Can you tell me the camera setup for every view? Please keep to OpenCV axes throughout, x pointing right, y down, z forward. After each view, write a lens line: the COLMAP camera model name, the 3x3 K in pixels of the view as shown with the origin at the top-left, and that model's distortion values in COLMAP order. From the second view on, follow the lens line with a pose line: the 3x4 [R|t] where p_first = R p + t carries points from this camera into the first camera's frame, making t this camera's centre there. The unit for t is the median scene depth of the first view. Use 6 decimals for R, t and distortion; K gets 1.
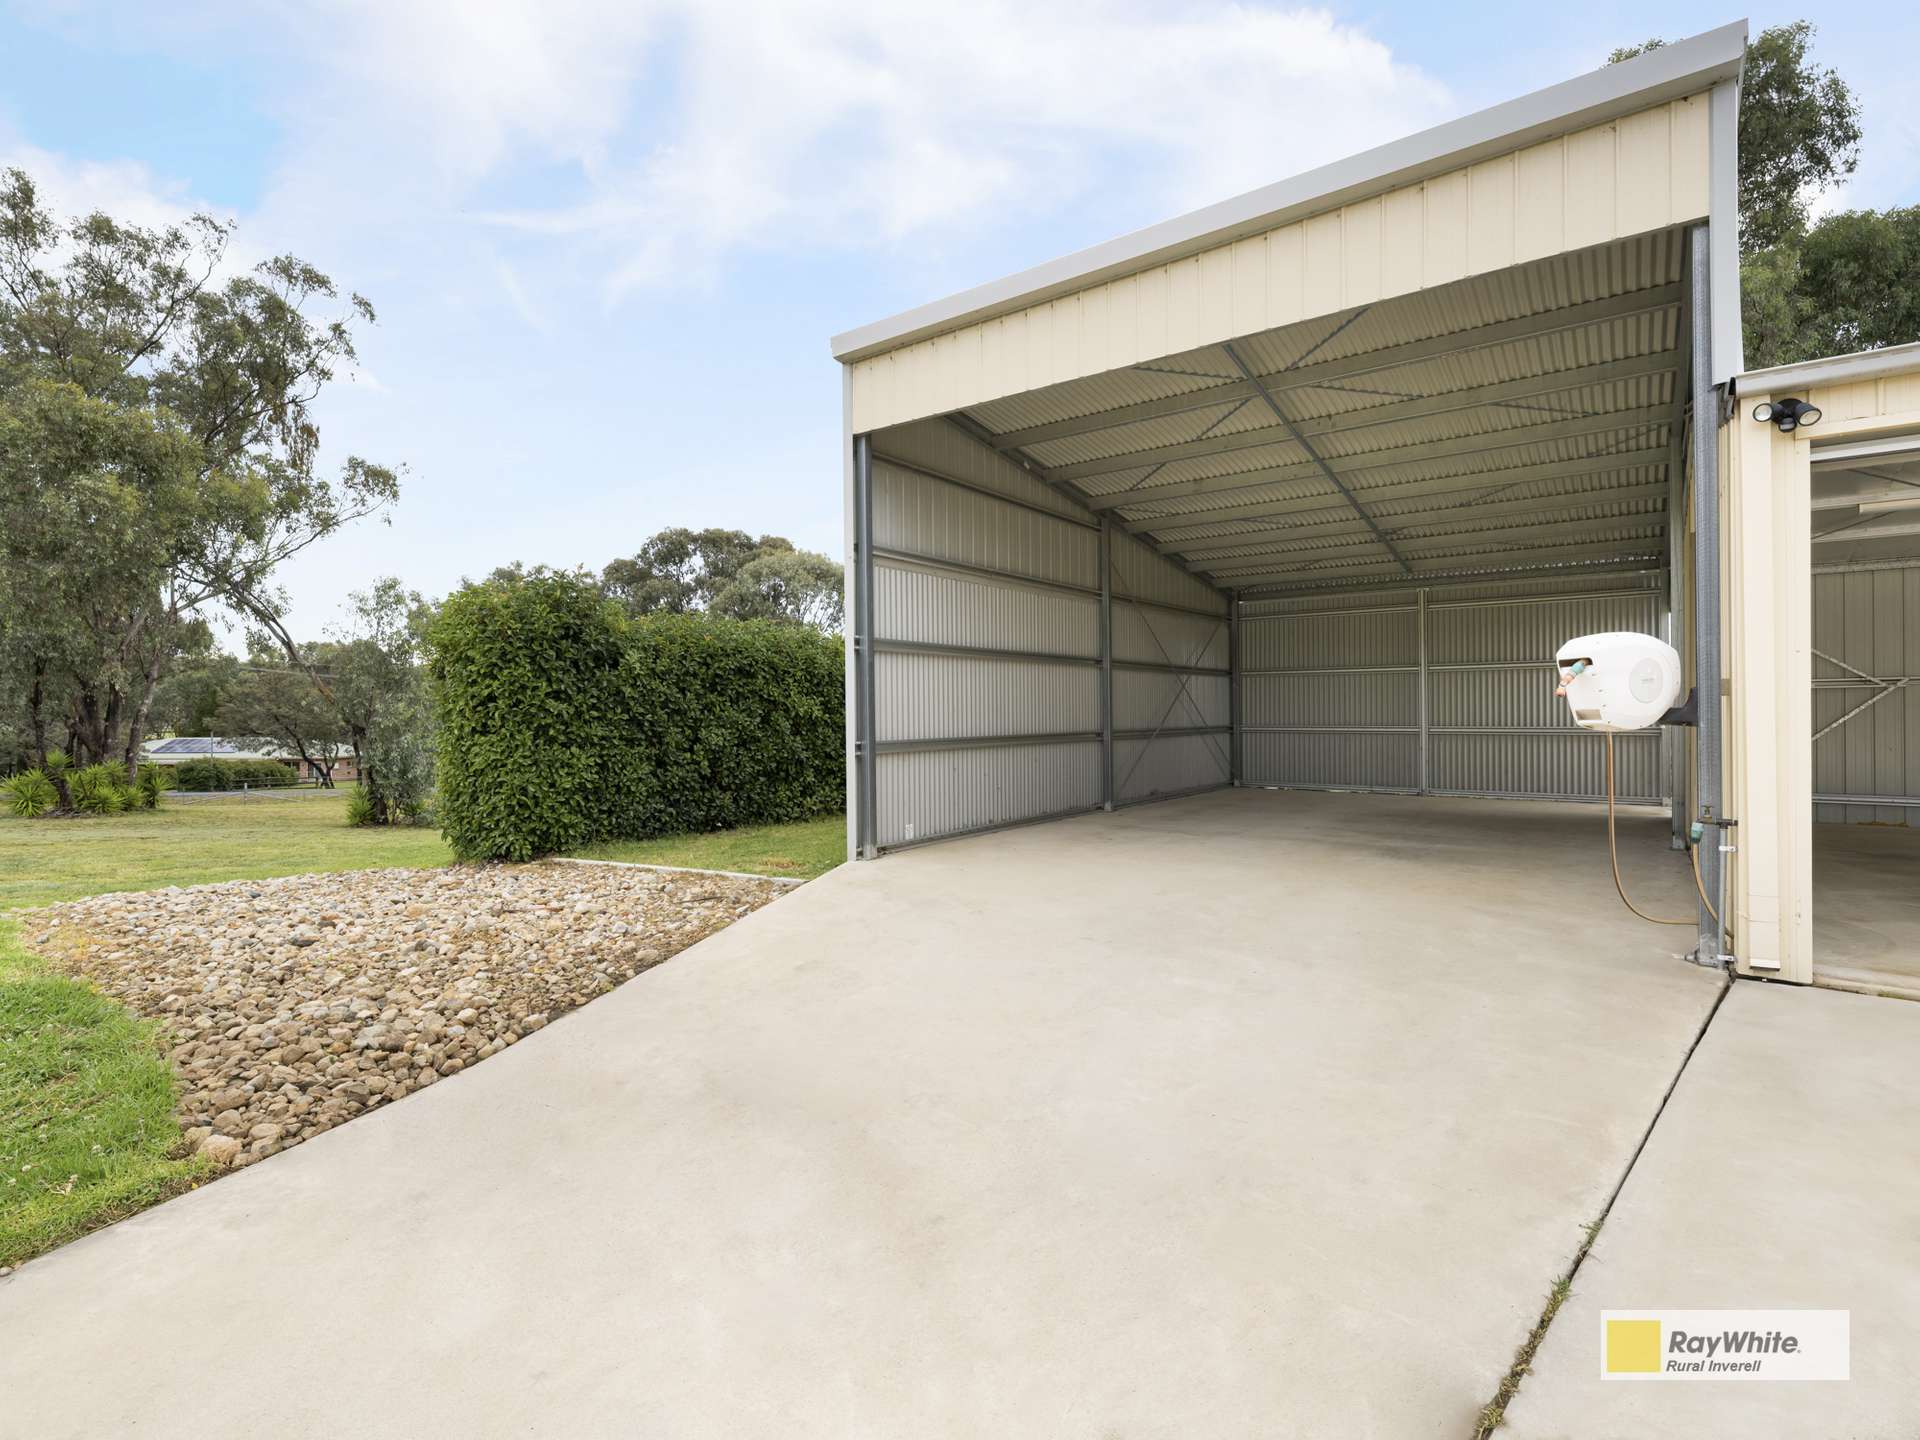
lens RADIAL K [[877.8, 0, 960.0], [0, 877.8, 720.0], [0, 0, 1]] dist [-0.000234, -0.000089]
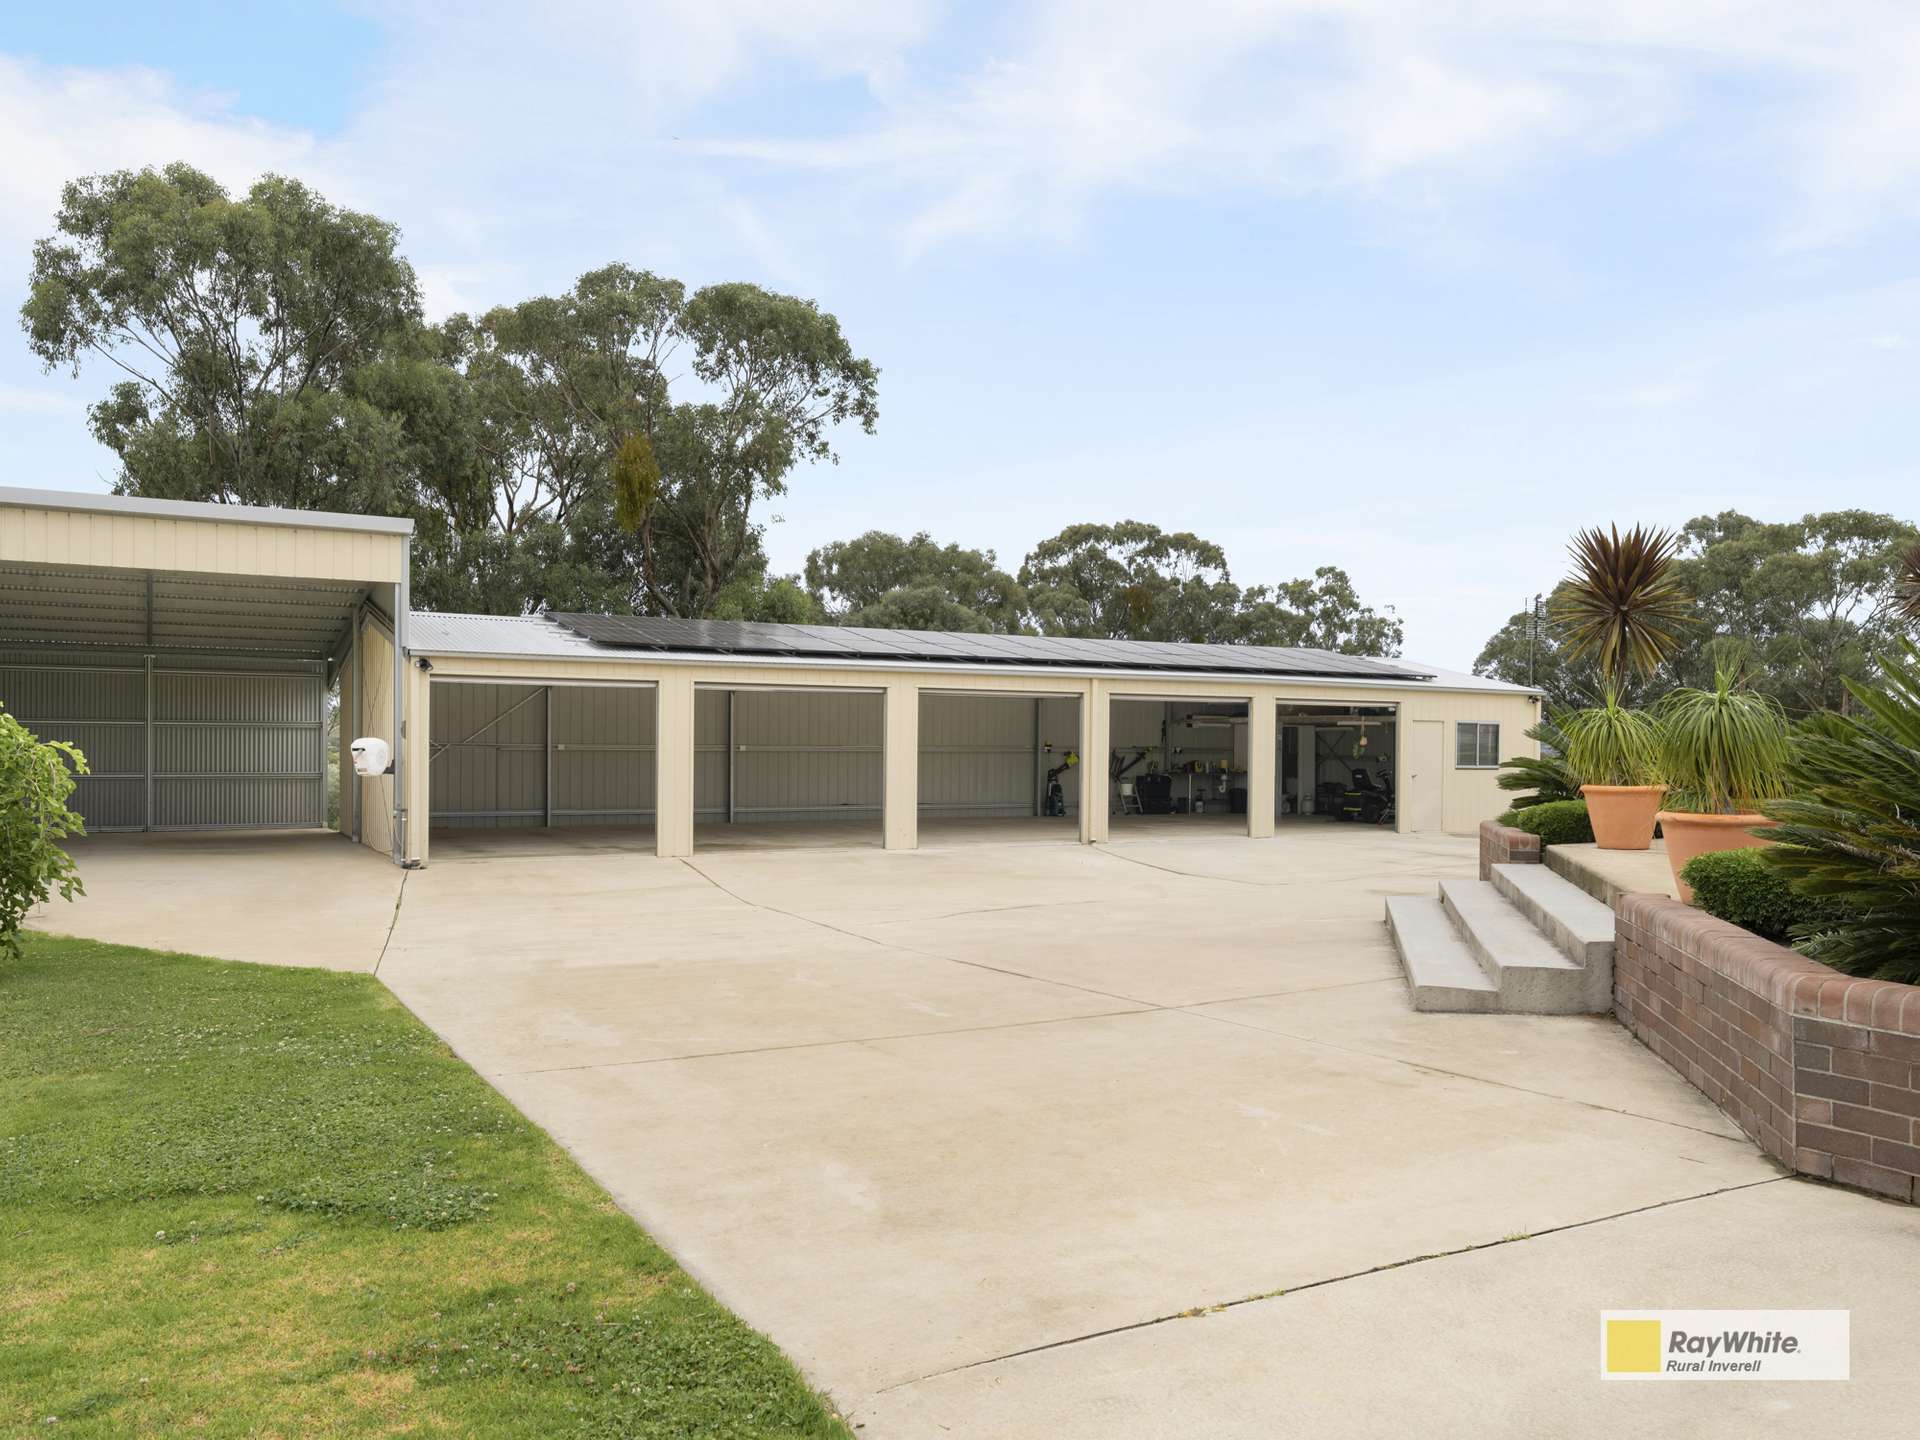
lens RADIAL K [[1490.6, 0, 960.0], [0, 1490.6, 720.0], [0, 0, 1]] dist [0.032369, 0.003672]
pose [[0.398268, 0.022766, 0.916987, -1.600382], [-0.002399, 0.999714, -0.023778, -0.033174], [-0.917266, 0.007271, 0.398209, -1.433984]]
